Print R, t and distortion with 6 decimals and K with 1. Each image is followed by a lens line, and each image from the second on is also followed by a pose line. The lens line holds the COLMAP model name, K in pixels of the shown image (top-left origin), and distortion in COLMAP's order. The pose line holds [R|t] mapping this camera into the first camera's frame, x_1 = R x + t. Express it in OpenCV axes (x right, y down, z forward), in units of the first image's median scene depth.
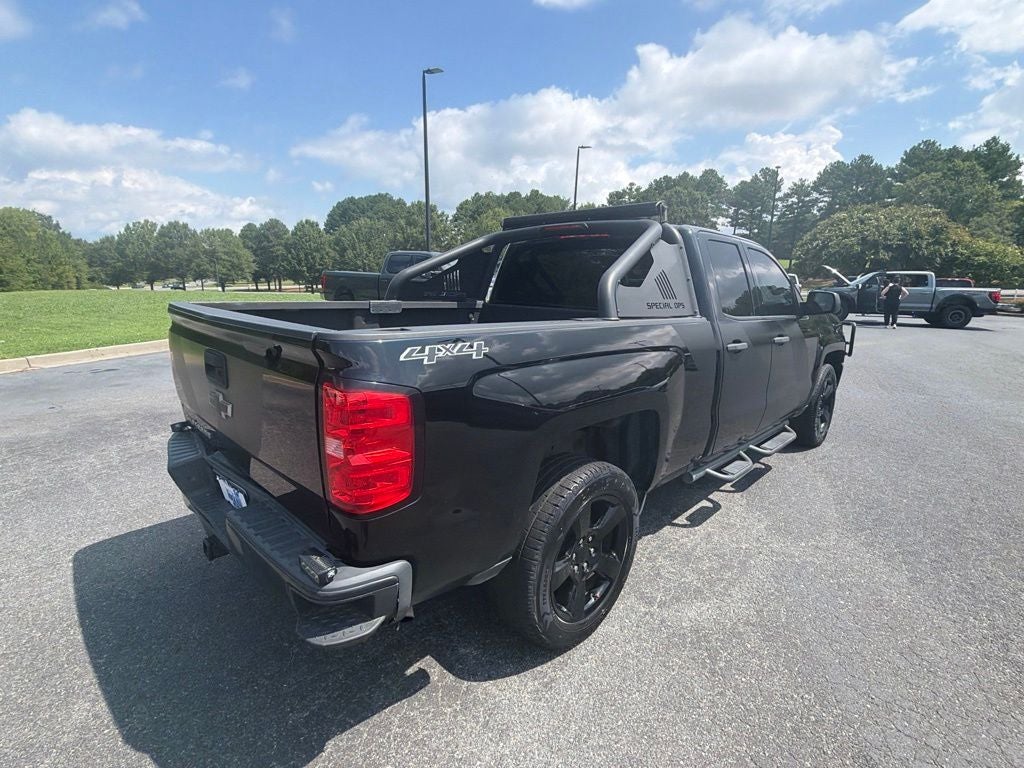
lens RADIAL K [[487.9, 0, 502.3], [0, 487.9, 384.9], [0, 0, 1]] dist [0.008864, -0.000822]
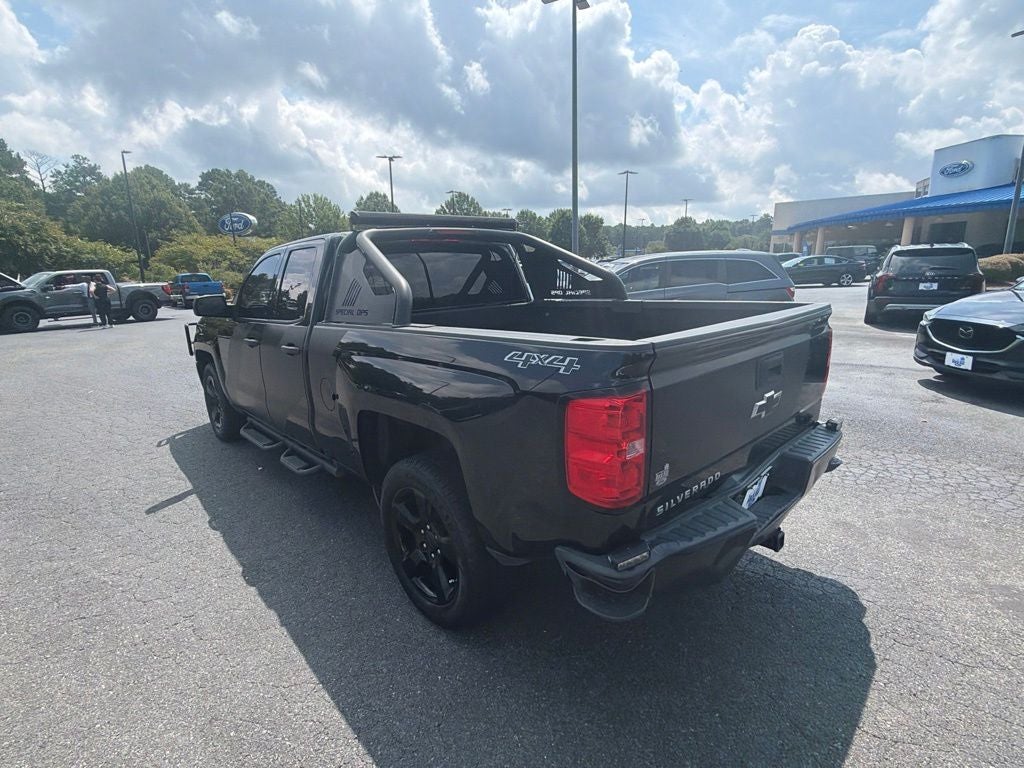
lens RADIAL K [[520.4, 0, 517.9], [0, 520.4, 381.0], [0, 0, 1]] dist [0.004697, 0.000161]
pose [[0.033202, -0.237487, 0.970823, -0.184724], [0.257638, 0.940564, 0.221274, -0.036833], [-0.965671, 0.242774, 0.092414, 0.156595]]
